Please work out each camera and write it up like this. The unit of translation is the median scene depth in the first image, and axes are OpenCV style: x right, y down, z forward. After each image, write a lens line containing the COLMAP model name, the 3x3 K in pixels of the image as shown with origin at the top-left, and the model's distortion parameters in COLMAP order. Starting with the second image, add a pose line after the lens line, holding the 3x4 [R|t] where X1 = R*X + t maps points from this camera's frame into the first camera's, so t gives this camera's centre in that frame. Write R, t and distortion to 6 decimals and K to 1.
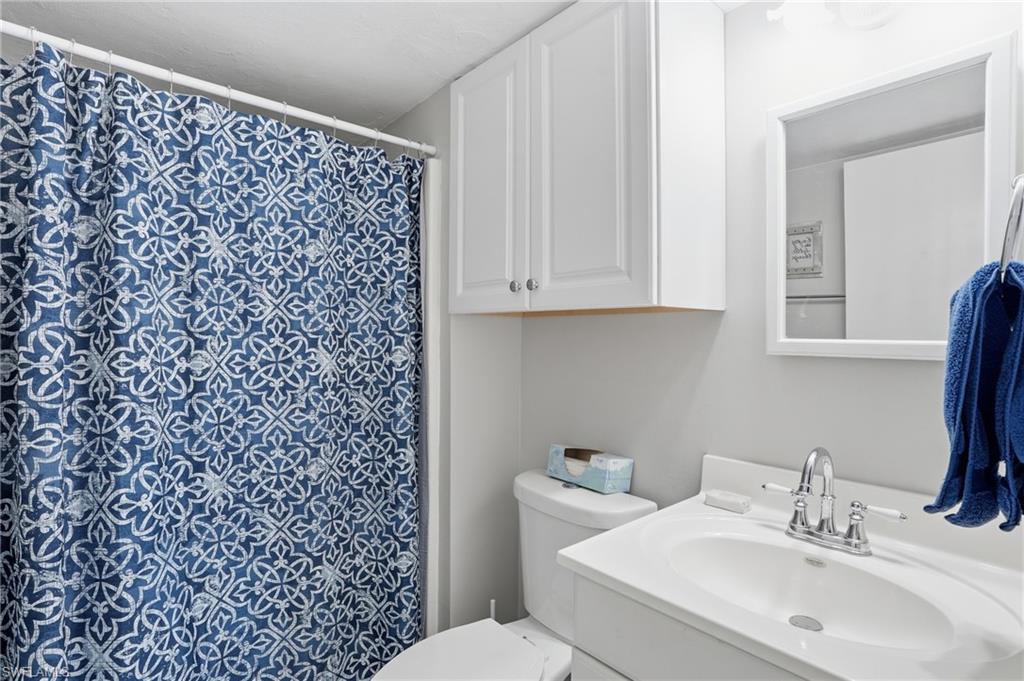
lens RADIAL K [[492.8, 0, 499.9], [0, 492.8, 343.2], [0, 0, 1]] dist [-0.052365, 0.015706]
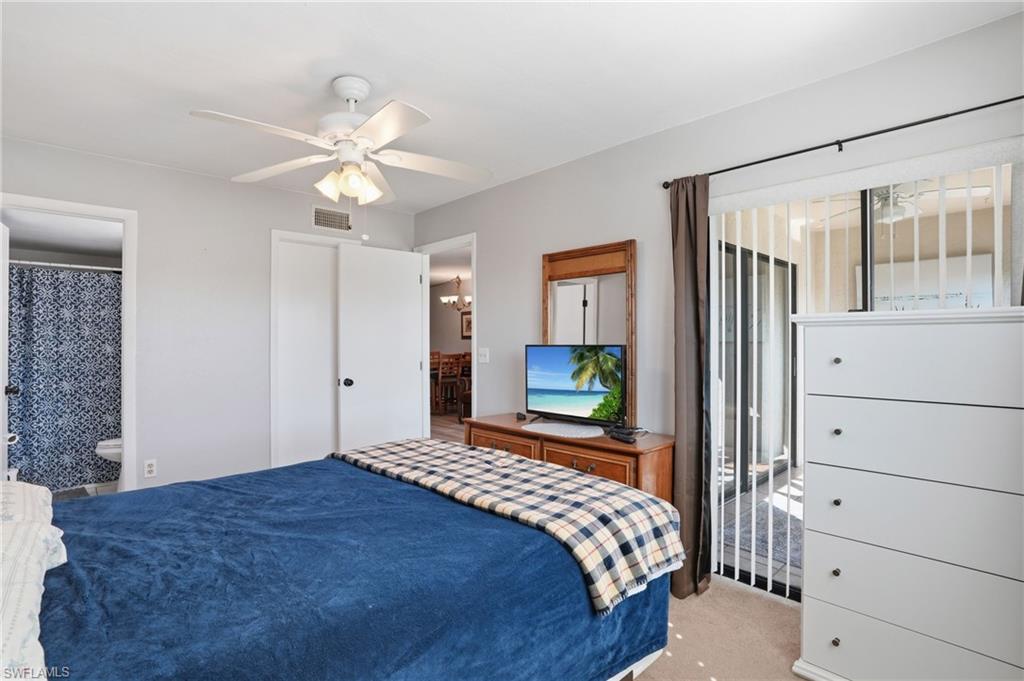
lens RADIAL K [[492.8, 0, 512.6], [0, 492.8, 341.3], [0, 0, 1]] dist [-0.052365, 0.015706]
pose [[0.999083, -0.004462, 0.042574, 2.428836], [0.004521, 0.999989, -0.001292, 0.007597], [-0.042568, 0.001483, 0.999092, -2.494058]]
